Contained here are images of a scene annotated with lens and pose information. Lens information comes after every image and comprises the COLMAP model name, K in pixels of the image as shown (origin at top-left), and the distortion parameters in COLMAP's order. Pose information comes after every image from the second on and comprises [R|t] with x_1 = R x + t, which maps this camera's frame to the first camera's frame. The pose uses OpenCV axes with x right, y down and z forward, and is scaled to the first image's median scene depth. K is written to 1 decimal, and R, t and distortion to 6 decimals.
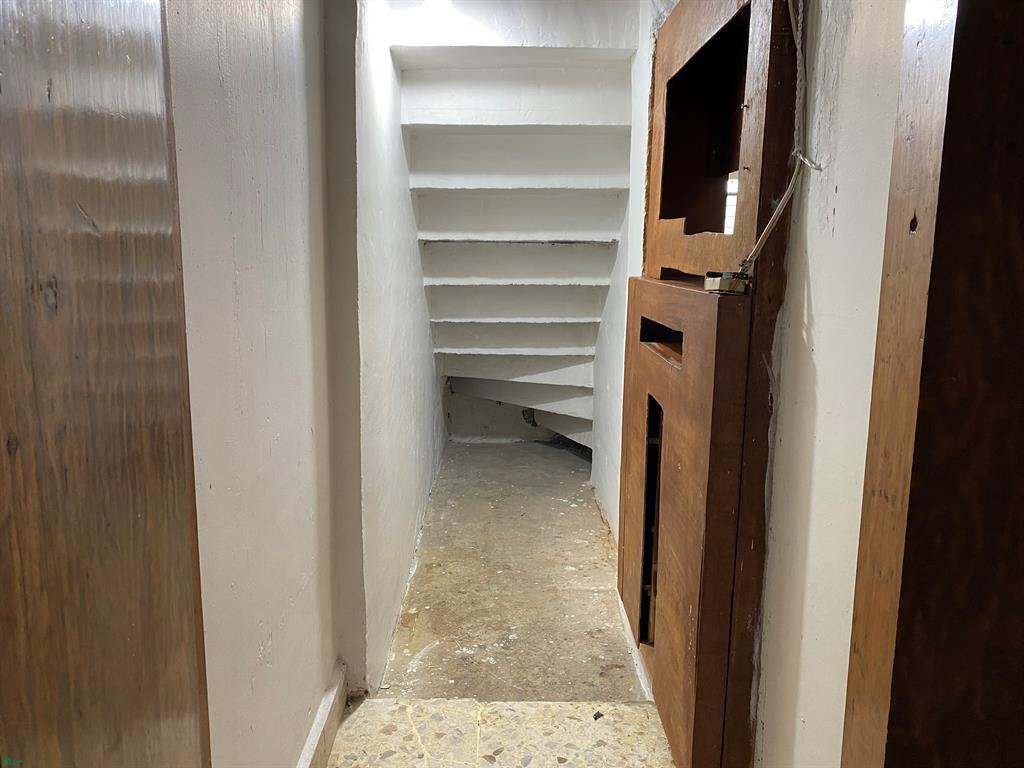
lens RADIAL K [[783.3, 0, 516.5], [0, 783.3, 387.6], [0, 0, 1]] dist [0.044043, -0.041586]
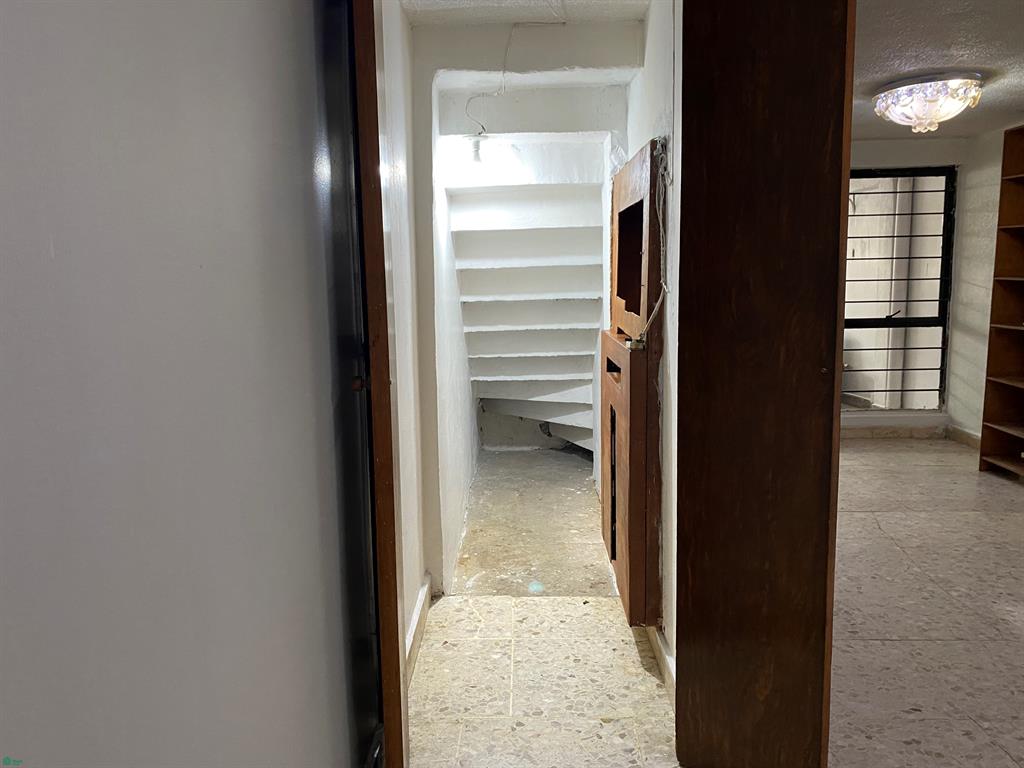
lens RADIAL K [[783.3, 0, 509.5], [0, 783.3, 378.6], [0, 0, 1]] dist [0.044043, -0.041586]
pose [[0.998974, -0.027143, -0.036261, 0.013658], [0.025660, 0.998840, -0.040743, 0.012570], [0.037325, 0.039771, 0.998511, -0.517182]]
